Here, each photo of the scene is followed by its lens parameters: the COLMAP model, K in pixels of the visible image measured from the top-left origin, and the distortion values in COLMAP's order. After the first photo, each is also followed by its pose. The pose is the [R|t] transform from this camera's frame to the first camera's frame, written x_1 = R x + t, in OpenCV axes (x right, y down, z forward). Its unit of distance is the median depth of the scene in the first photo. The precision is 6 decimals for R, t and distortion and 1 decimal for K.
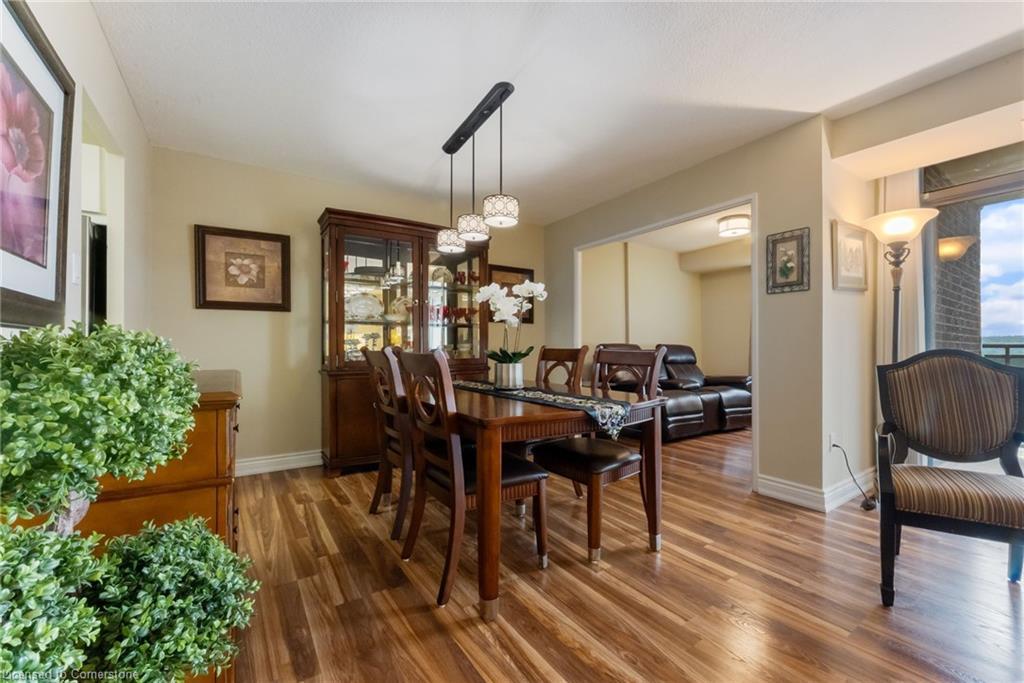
lens RADIAL K [[414.4, 0, 511.7], [0, 414.4, 344.3], [0, 0, 1]] dist [0.002780, 0.000569]
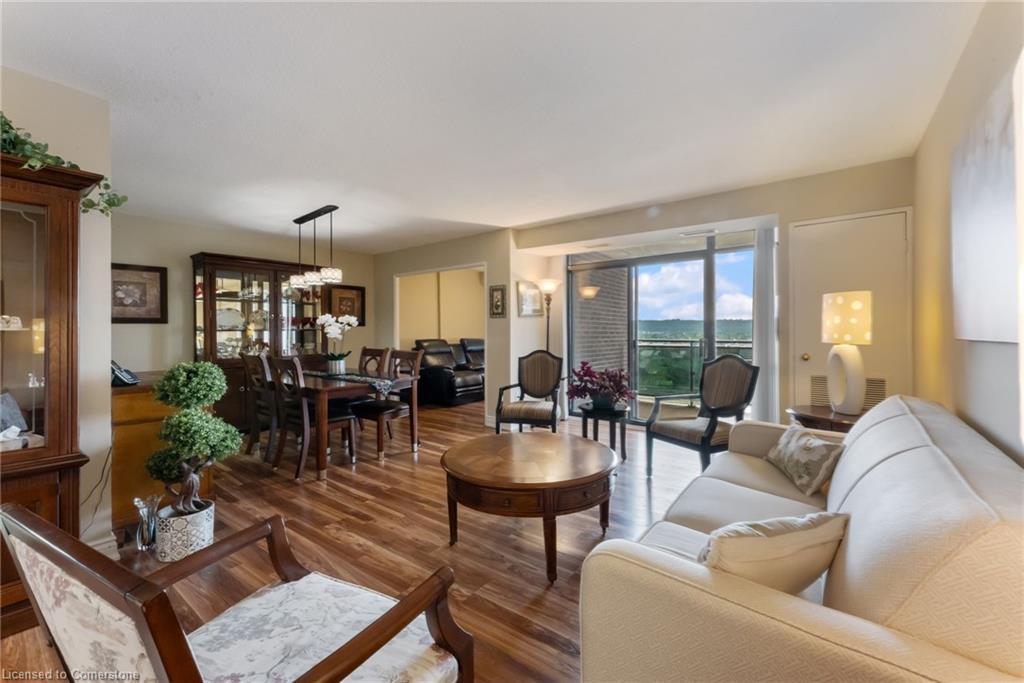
lens RADIAL K [[414.4, 0, 505.4], [0, 414.4, 332.4], [0, 0, 1]] dist [0.002780, 0.000569]
pose [[0.947829, -0.004808, 0.318742, 0.100412], [0.000644, 0.999913, 0.013168, -0.085617], [-0.318778, -0.012276, 0.947750, -0.813712]]
